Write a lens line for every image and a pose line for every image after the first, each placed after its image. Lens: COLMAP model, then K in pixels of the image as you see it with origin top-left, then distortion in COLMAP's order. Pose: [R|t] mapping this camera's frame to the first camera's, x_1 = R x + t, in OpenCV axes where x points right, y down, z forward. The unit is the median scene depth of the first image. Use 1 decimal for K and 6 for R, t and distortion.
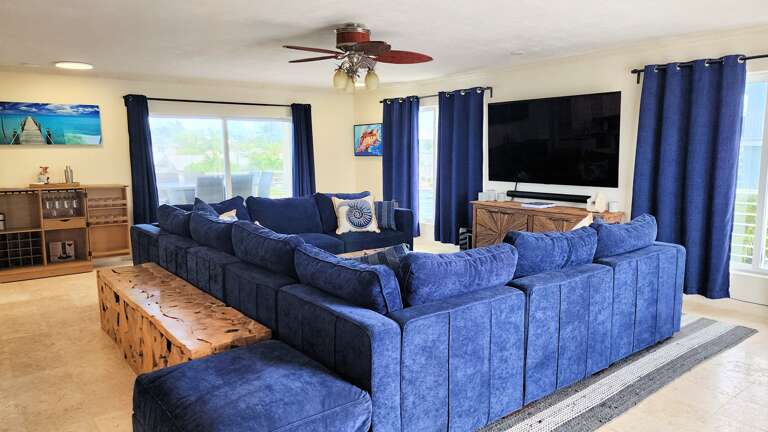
lens RADIAL K [[523.7, 0, 394.2], [0, 523.7, 214.4], [0, 0, 1]] dist [0.085409, -0.090309]
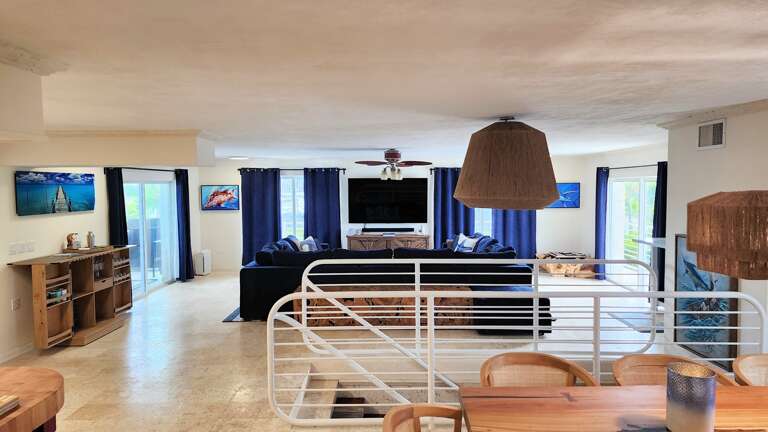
lens RADIAL K [[512.0, 0, 387.3], [0, 512.0, 214.2], [0, 0, 1]] dist [0.069749, -0.068489]
pose [[0.618951, -0.039053, 0.784458, -1.046694], [0.098119, 0.994784, -0.027894, -0.036519], [-0.779277, 0.094235, 0.619554, -0.112858]]
